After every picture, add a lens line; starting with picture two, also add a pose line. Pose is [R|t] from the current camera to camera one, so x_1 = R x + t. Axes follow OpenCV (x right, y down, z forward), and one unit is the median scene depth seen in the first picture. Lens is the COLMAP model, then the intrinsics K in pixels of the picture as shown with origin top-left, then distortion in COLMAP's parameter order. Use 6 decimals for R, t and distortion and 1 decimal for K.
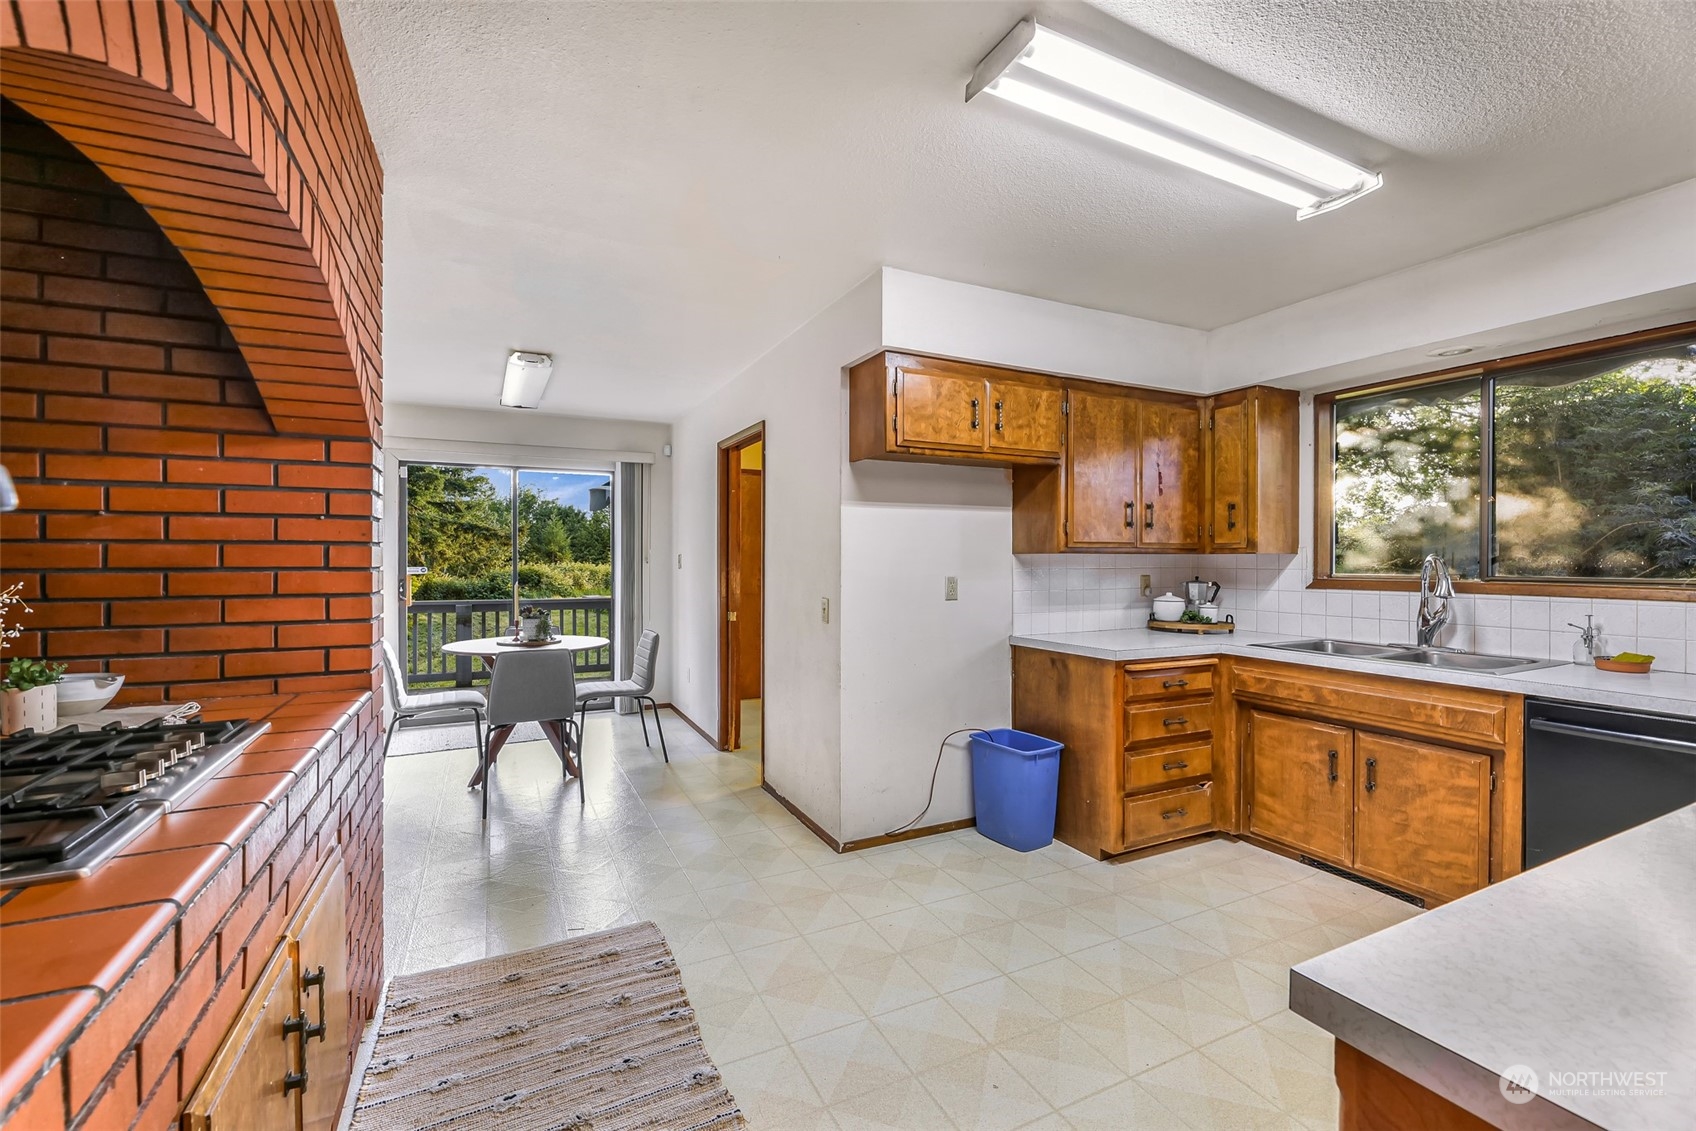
lens RADIAL K [[708.1, 0, 848.6], [0, 708.1, 568.8], [0, 0, 1]] dist [-0.000897, -0.001618]
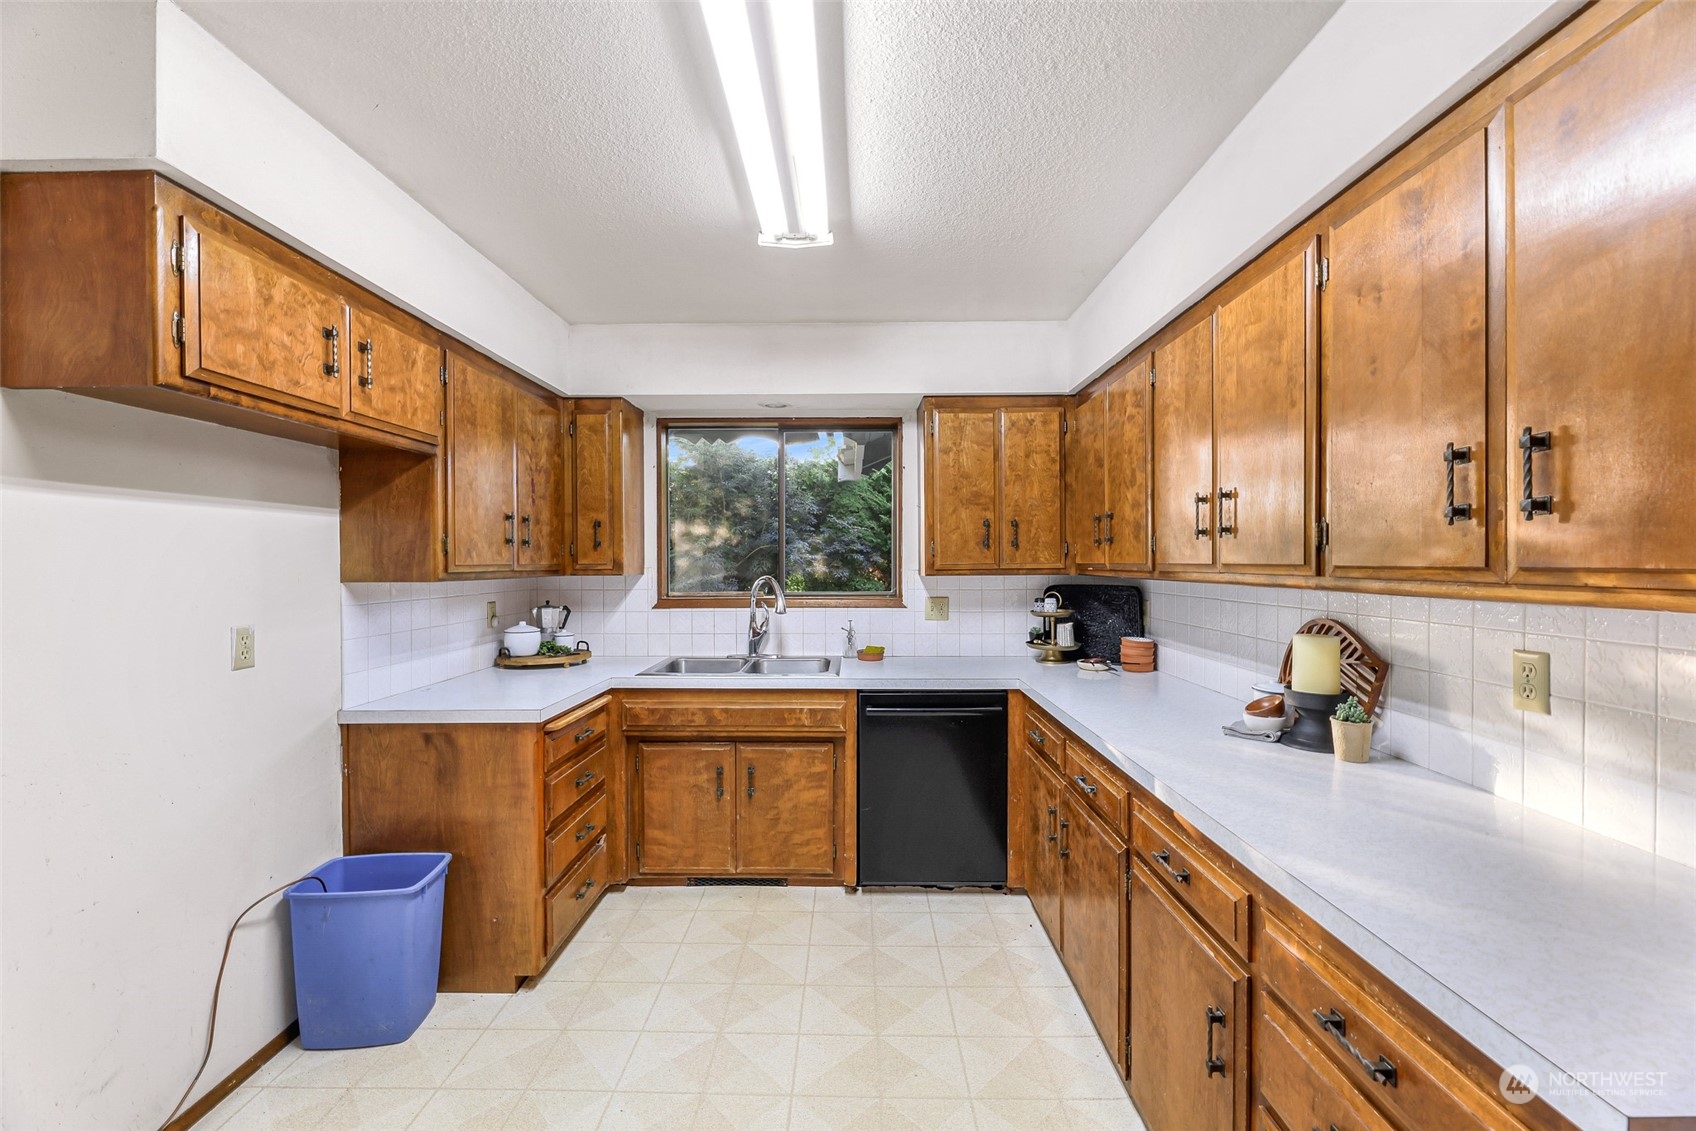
lens RADIAL K [[708.1, 0, 839.7], [0, 708.1, 569.7], [0, 0, 1]] dist [-0.000897, -0.001618]
pose [[0.460858, -0.010099, 0.887416, -0.142640], [0.010841, 0.999925, 0.005749, -0.034627], [-0.887407, 0.006971, 0.460933, 0.338682]]
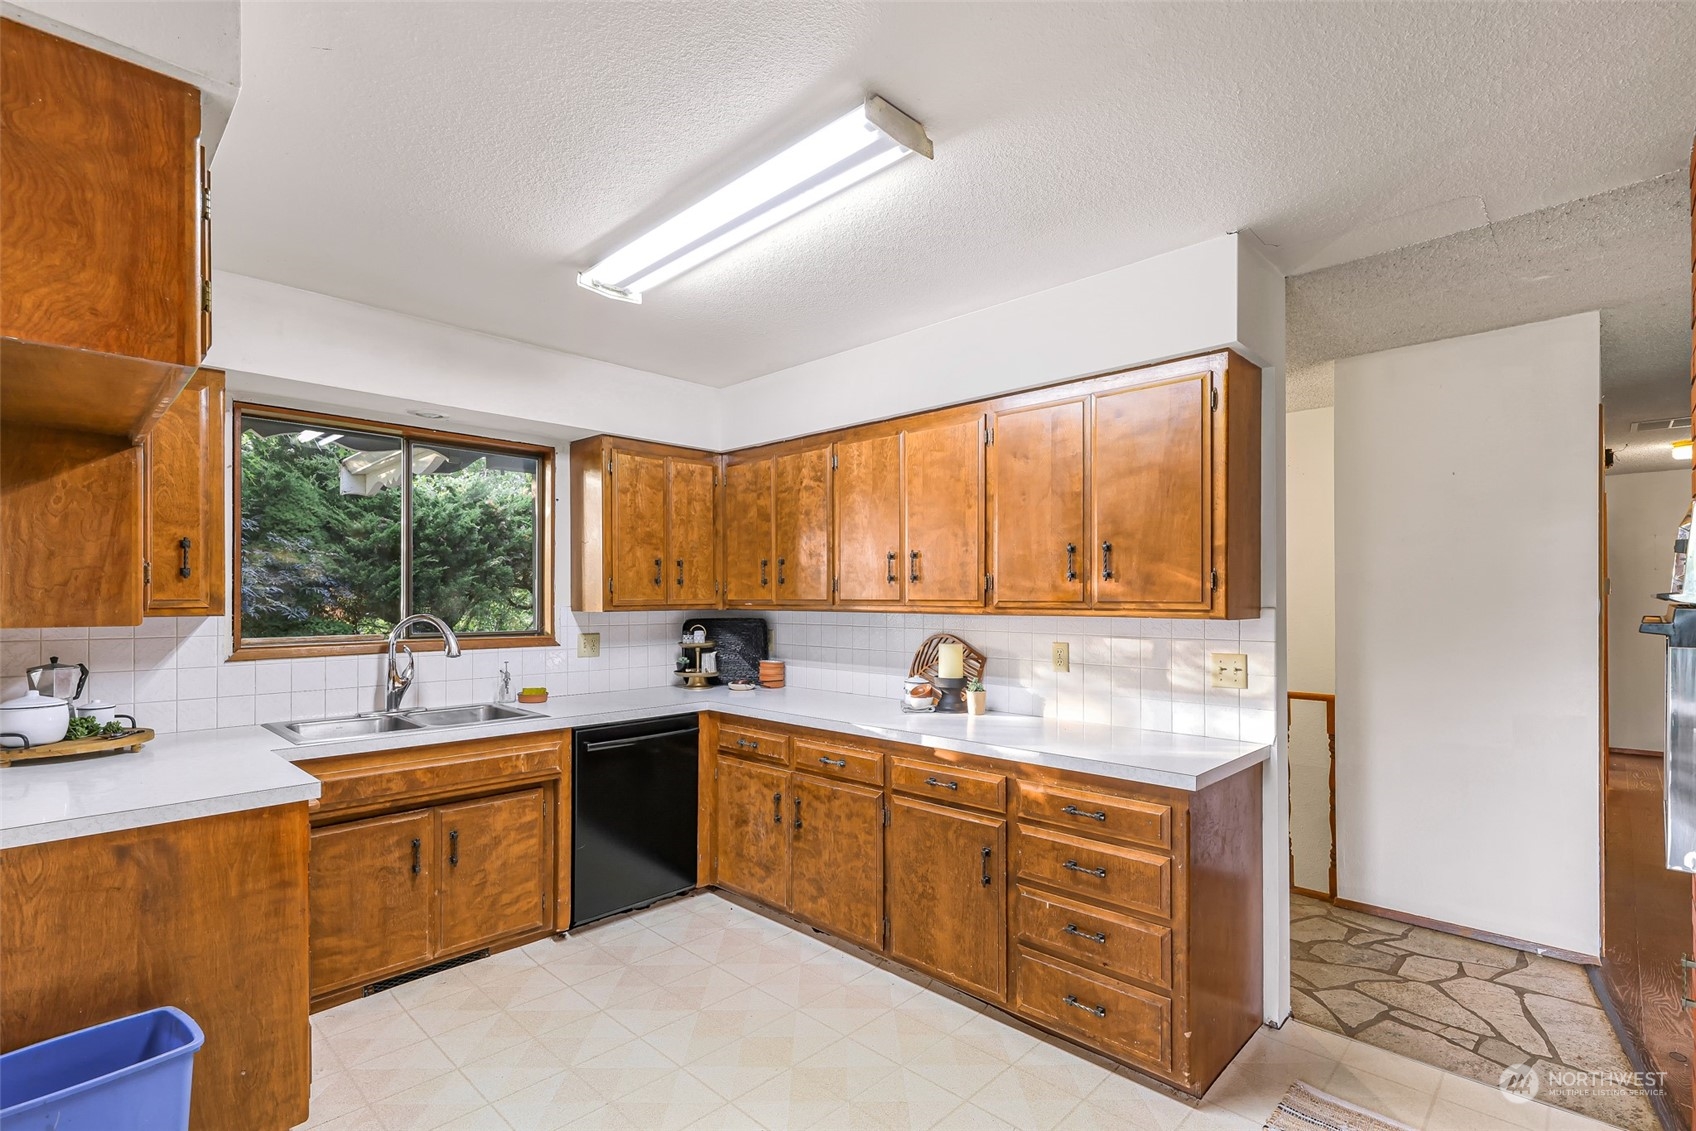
lens RADIAL K [[771.9, 0, 920.6], [0, 771.9, 602.2], [0, 0, 1]] dist [0.004546, -0.000199]
pose [[-0.381822, -0.004709, 0.924224, -0.416457], [0.009682, 0.999912, 0.009094, -0.038826], [-0.924185, 0.012421, -0.381743, 0.731161]]
